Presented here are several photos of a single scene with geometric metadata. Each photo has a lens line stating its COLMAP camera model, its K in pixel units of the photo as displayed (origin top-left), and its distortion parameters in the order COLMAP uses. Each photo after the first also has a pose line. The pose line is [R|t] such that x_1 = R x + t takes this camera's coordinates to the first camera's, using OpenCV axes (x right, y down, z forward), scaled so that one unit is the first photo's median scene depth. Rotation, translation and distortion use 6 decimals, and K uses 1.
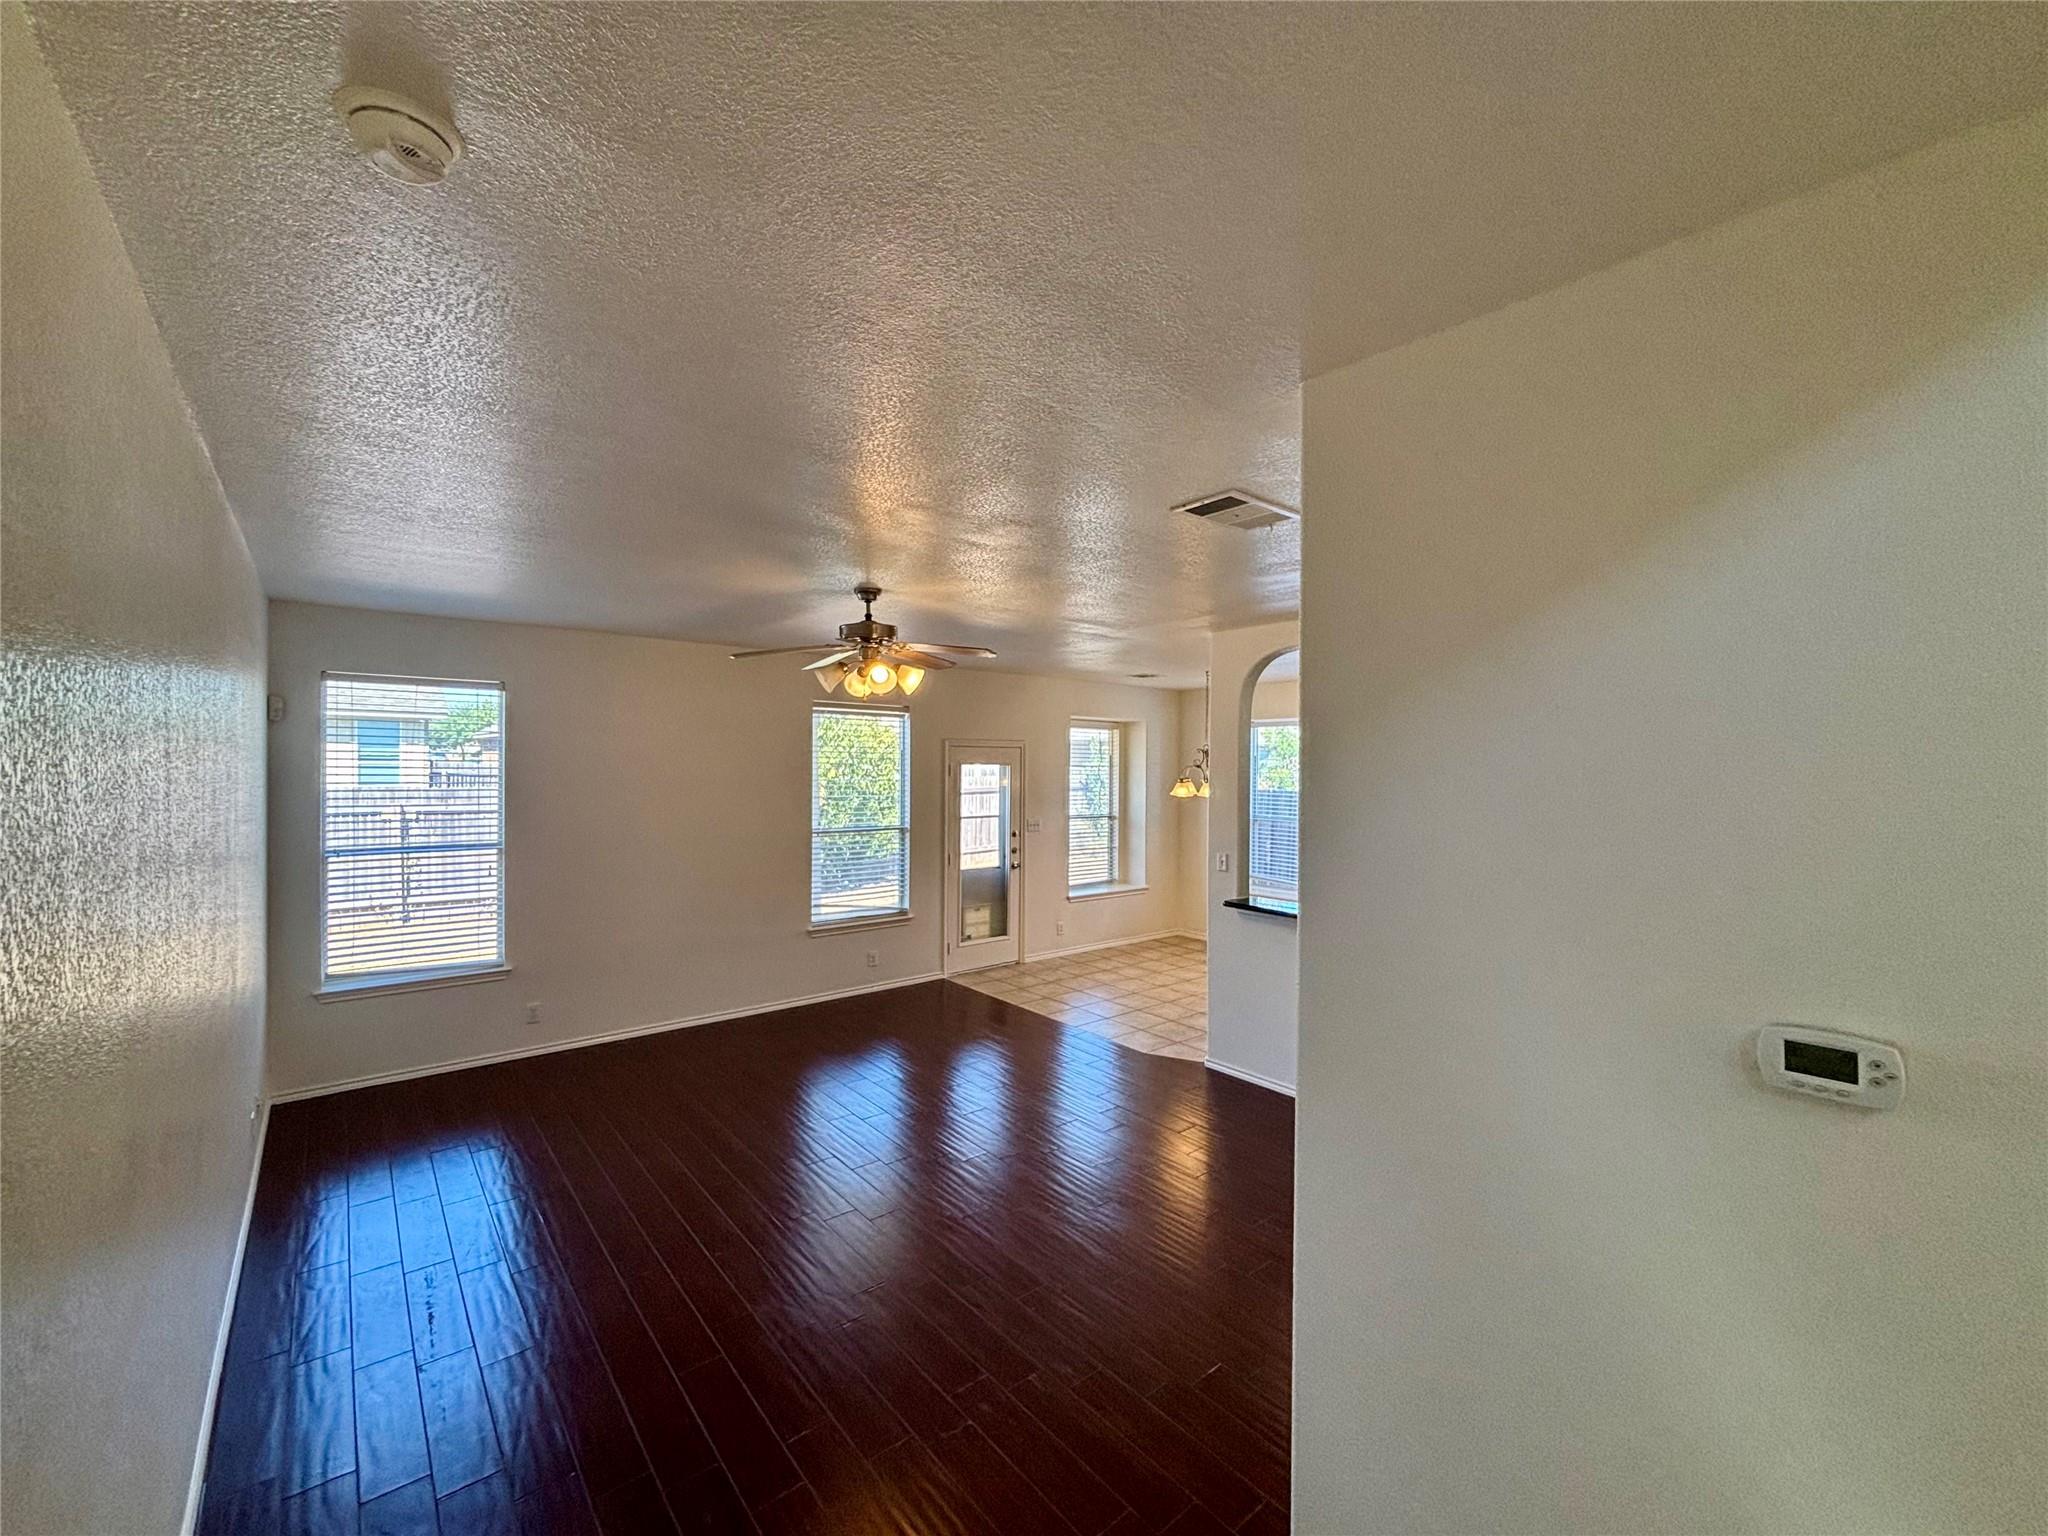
lens RADIAL K [[833.5, 0, 1019.8], [0, 833.5, 768.7], [0, 0, 1]] dist [0.002158, -0.000537]
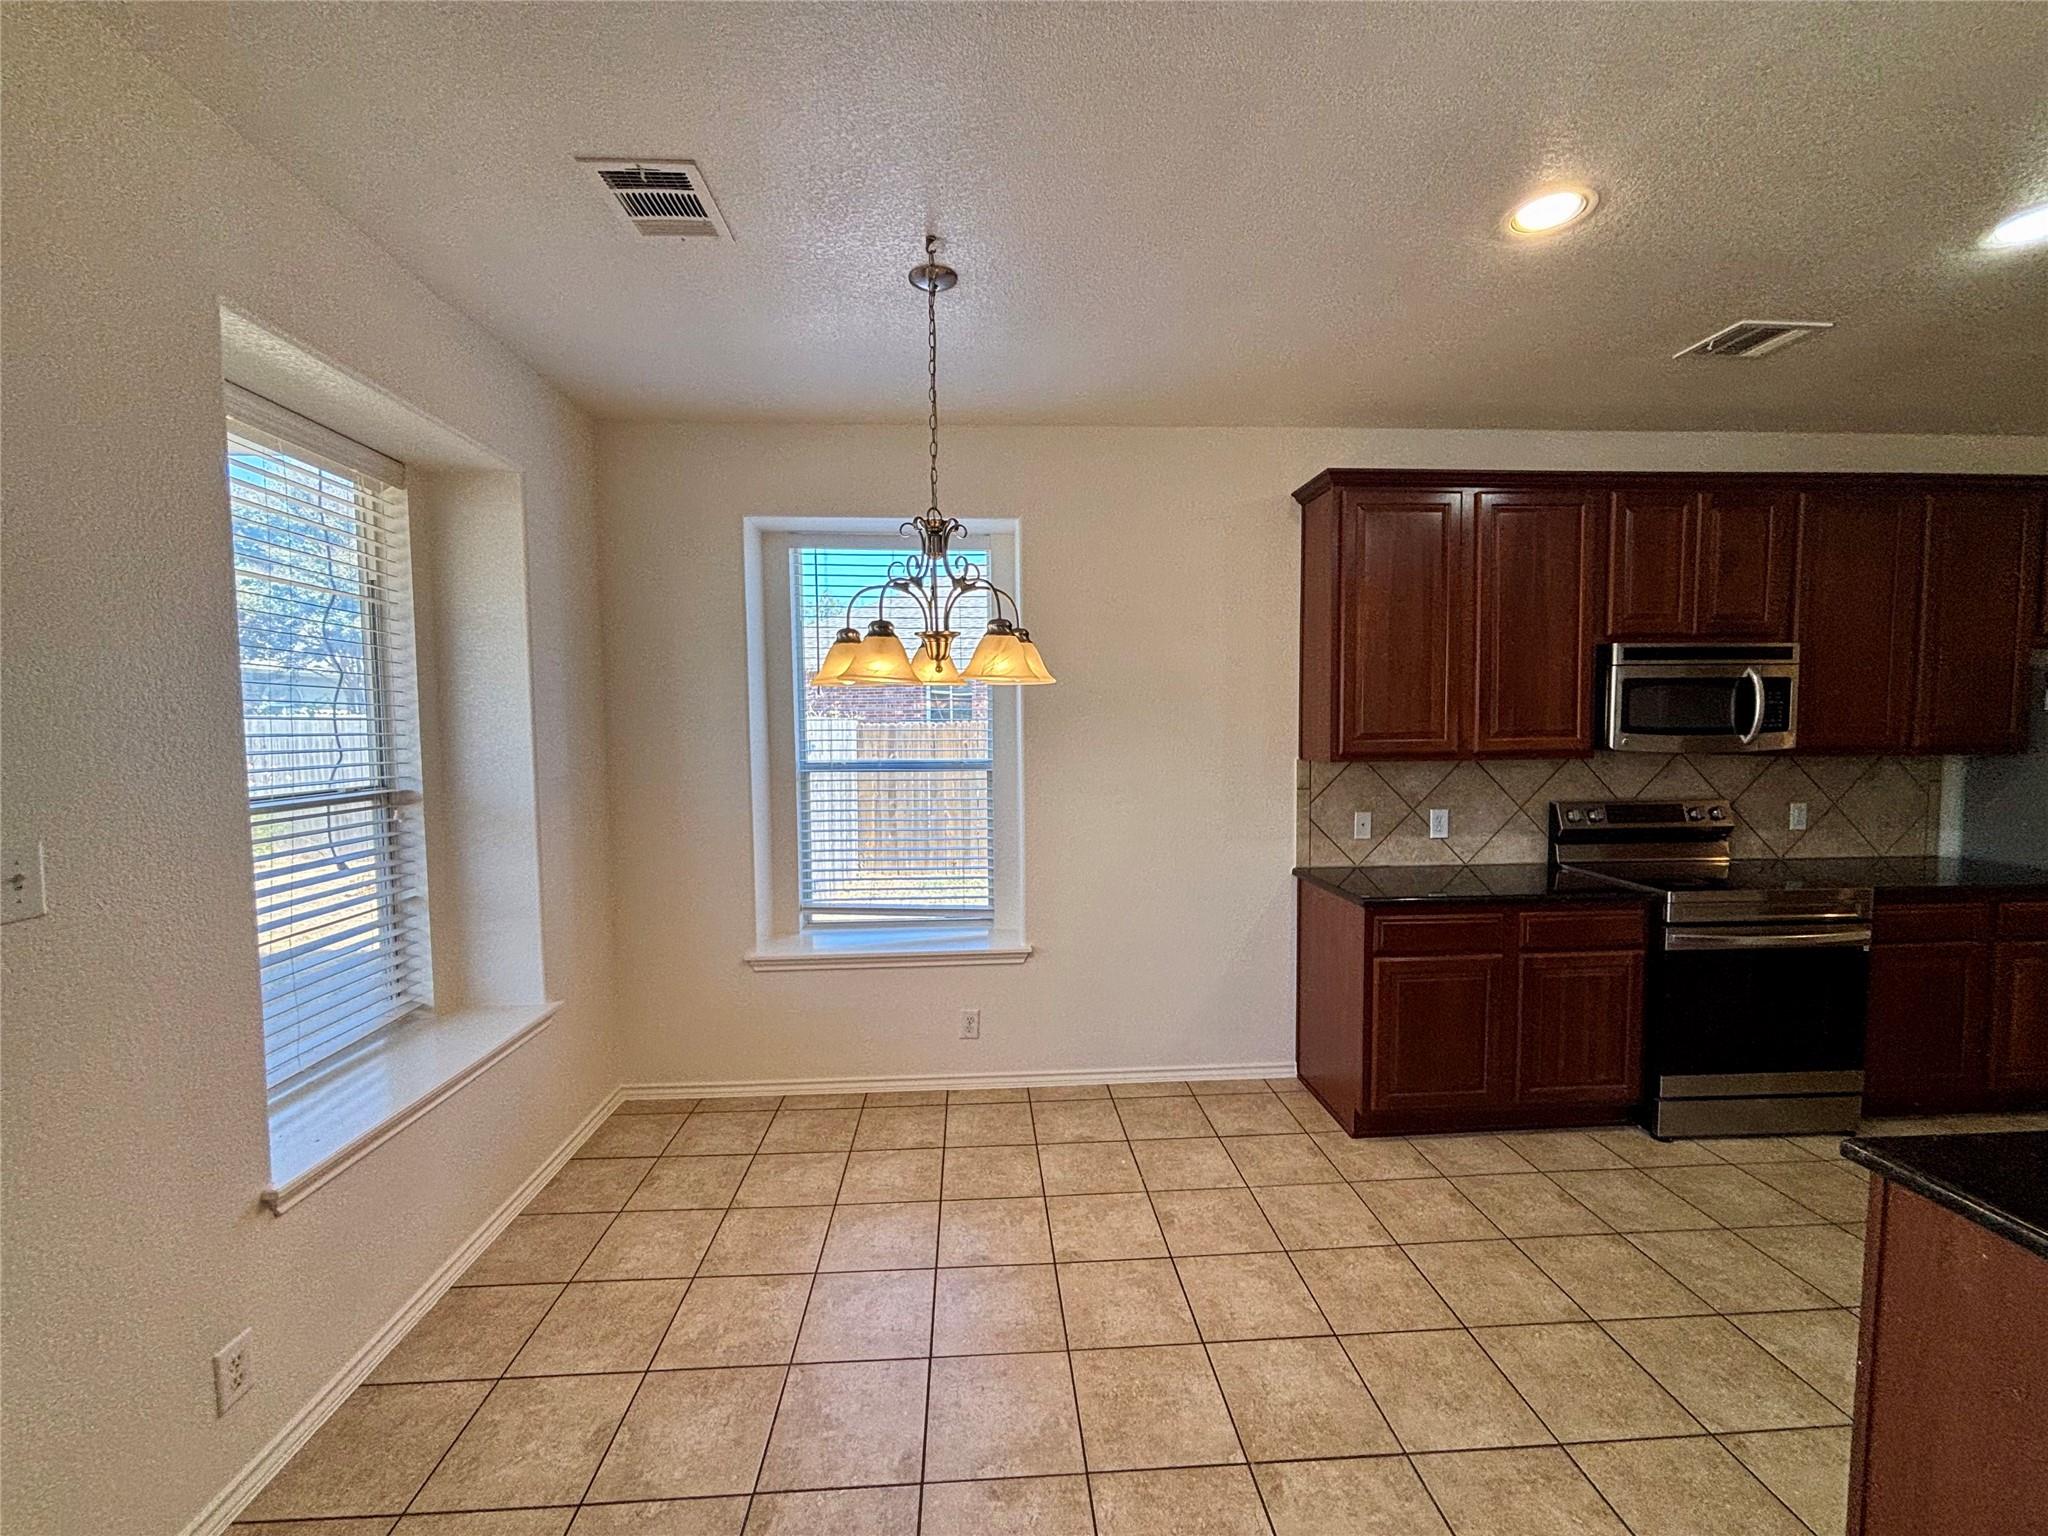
lens RADIAL K [[833.5, 0, 1020.9], [0, 833.5, 771.8], [0, 0, 1]] dist [0.002158, -0.000537]
pose [[0.590490, -0.062048, 0.804656, 0.009978], [0.019755, 0.997853, 0.062449, 0.045169], [-0.806803, -0.020979, 0.590447, 0.833759]]
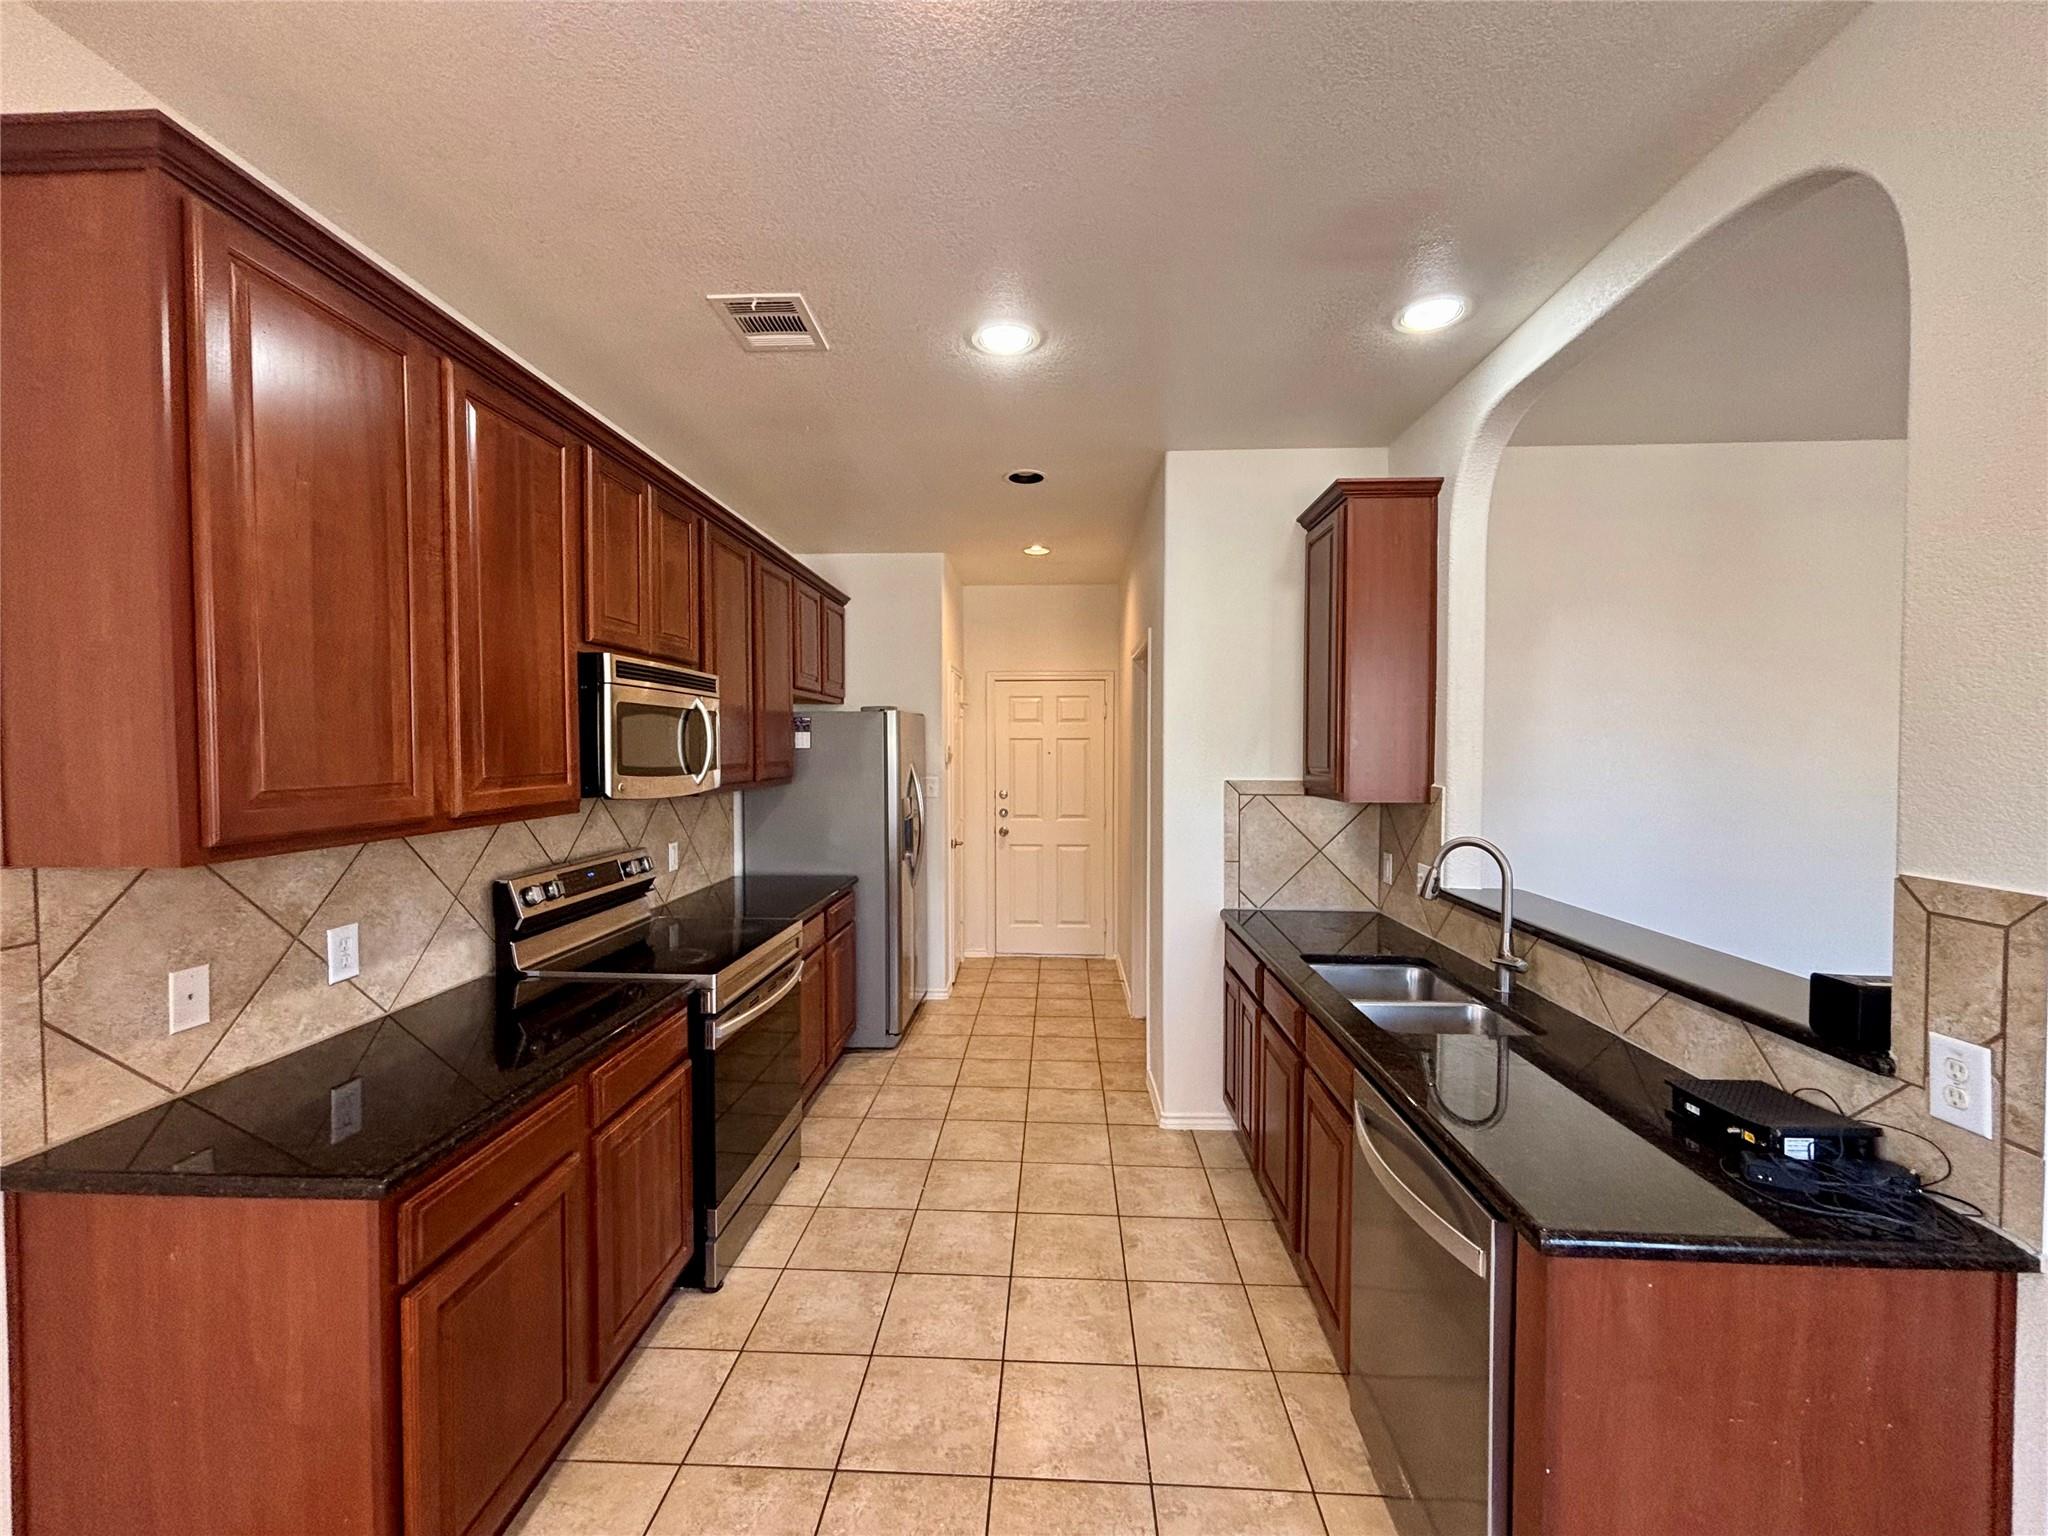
lens RADIAL K [[833.5, 0, 1023.4], [0, 833.5, 770.6], [0, 0, 1]] dist [0.002158, -0.000537]
pose [[-0.741733, -0.027738, 0.670121, 0.217832], [-0.001498, 0.999210, 0.039702, 0.043435], [-0.670693, 0.028445, -0.741189, 0.974061]]
